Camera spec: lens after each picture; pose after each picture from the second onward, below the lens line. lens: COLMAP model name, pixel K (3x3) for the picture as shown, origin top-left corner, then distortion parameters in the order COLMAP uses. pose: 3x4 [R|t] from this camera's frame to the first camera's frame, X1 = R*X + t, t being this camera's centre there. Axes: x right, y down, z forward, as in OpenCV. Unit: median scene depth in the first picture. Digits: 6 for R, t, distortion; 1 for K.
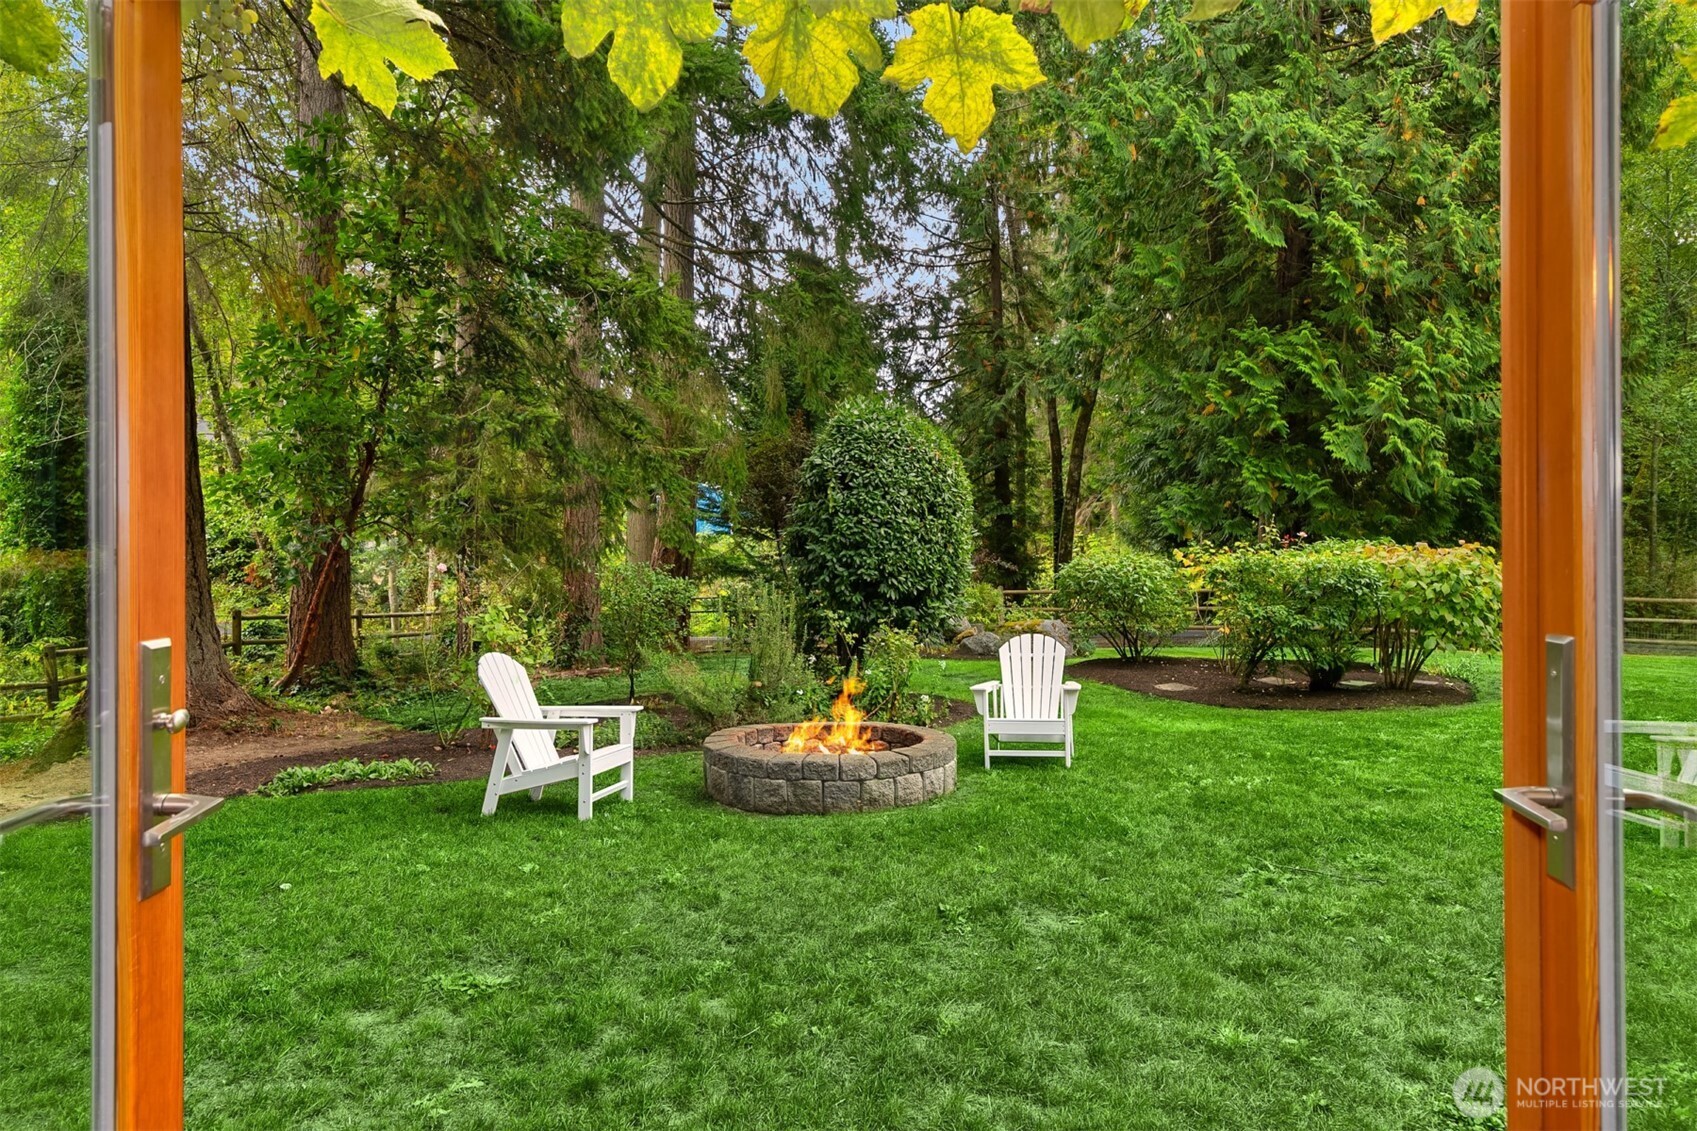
lens RADIAL K [[1075.6, 0, 848.8], [0, 1075.6, 539.2], [0, 0, 1]] dist [0.000622, 0.000790]
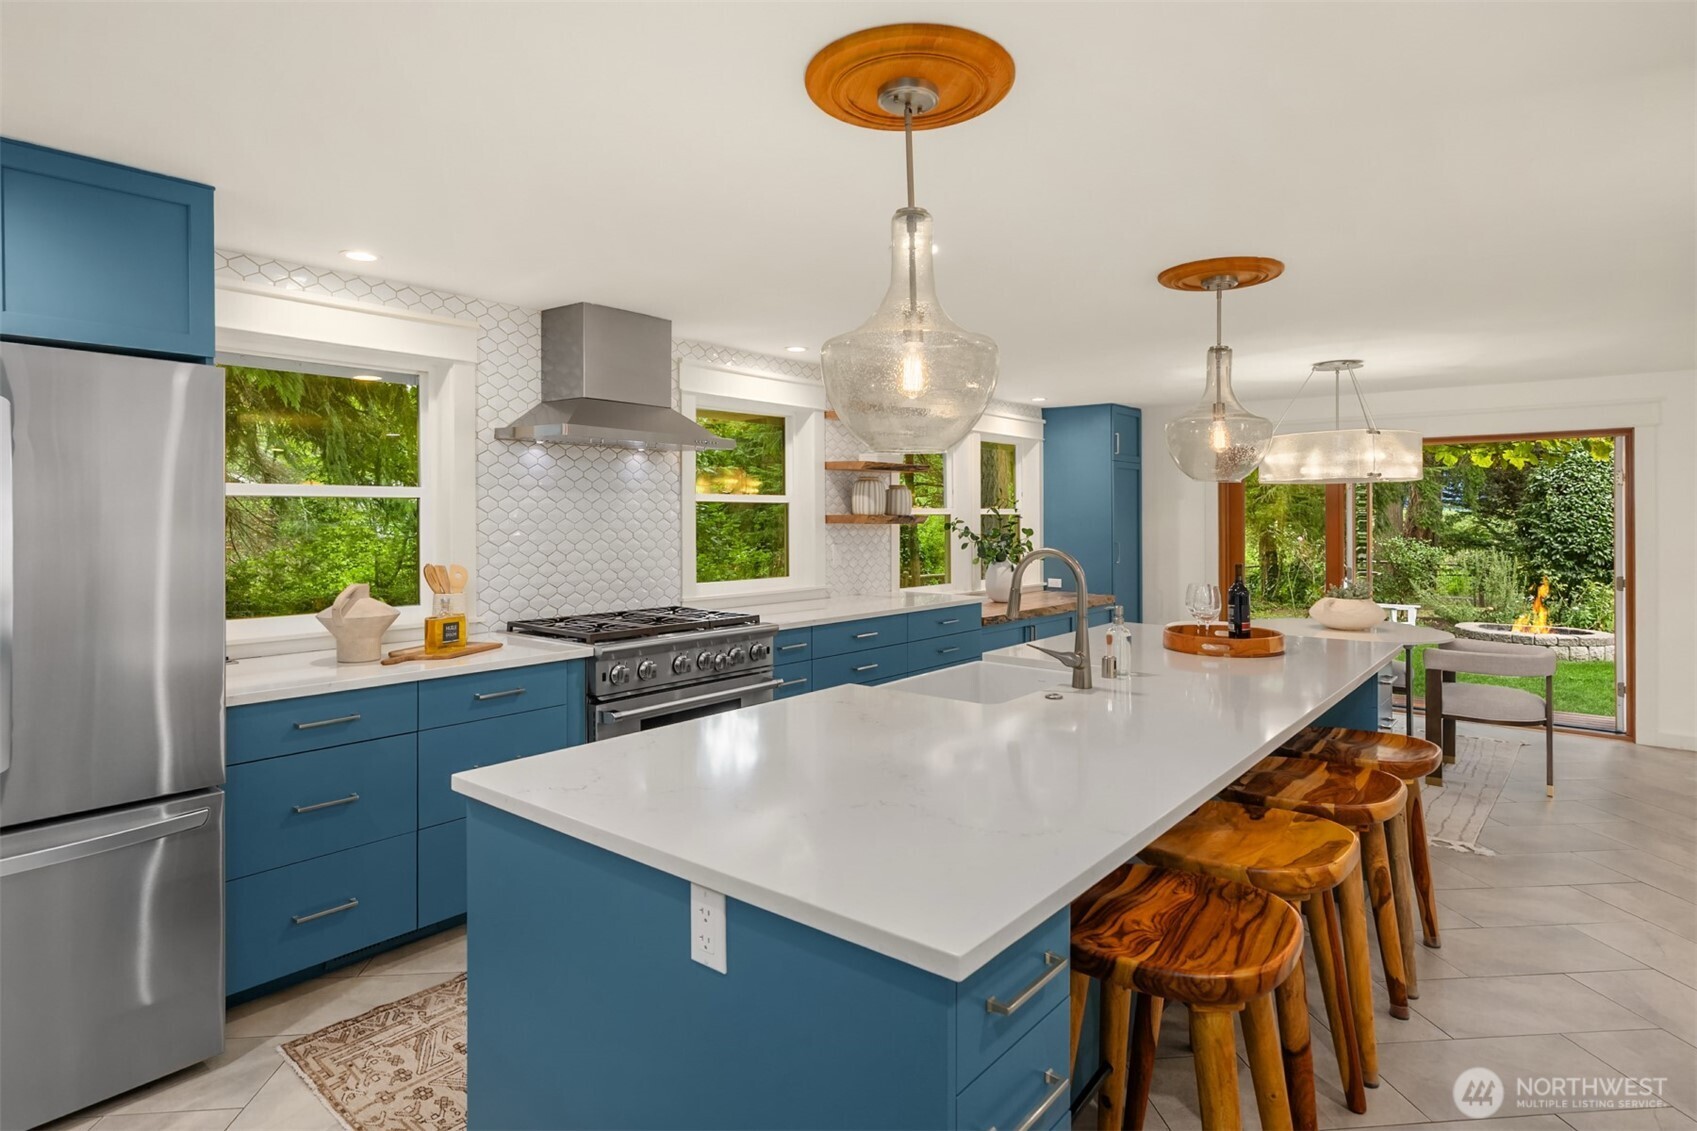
lens RADIAL K [[840.7, 0, 846.2], [0, 840.7, 518.7], [0, 0, 1]] dist [-0.002371, -0.001015]
pose [[0.729816, 0.001904, -0.683641, 0.074417], [0.001410, 0.999990, 0.004291, -0.017969], [0.683642, -0.004095, 0.729806, -0.635969]]
